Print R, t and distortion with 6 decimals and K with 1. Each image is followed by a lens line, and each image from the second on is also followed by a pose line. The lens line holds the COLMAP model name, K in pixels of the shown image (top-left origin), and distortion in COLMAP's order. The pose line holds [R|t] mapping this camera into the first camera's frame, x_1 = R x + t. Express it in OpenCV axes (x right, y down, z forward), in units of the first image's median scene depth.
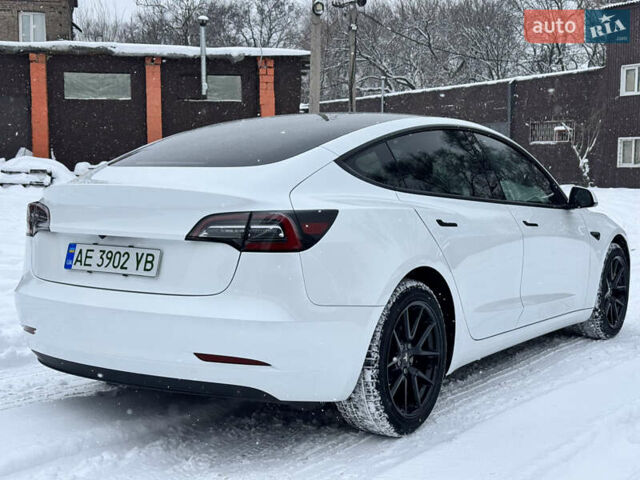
lens RADIAL K [[906.3, 0, 320.0], [0, 906.3, 240.0], [0, 0, 1]] dist [0.128955, -0.047697]
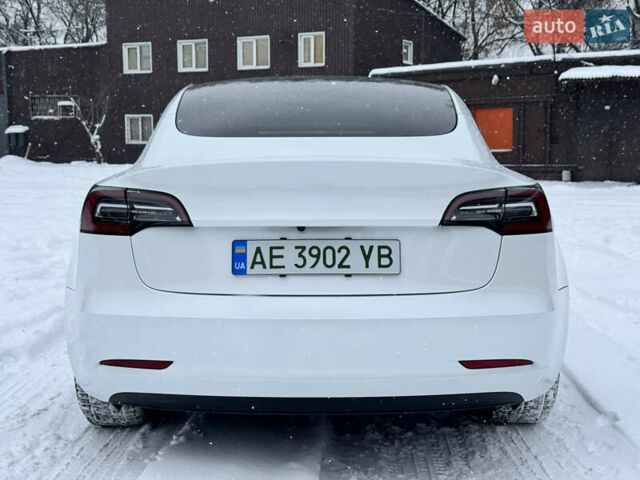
lens RADIAL K [[906.3, 0, 320.0], [0, 906.3, 240.0], [0, 0, 1]] dist [0.128955, -0.047697]
pose [[0.825036, -0.064628, 0.561372, -0.646138], [0.050671, 0.997897, 0.040413, -0.023714], [-0.562803, -0.004896, 0.826576, 0.357235]]
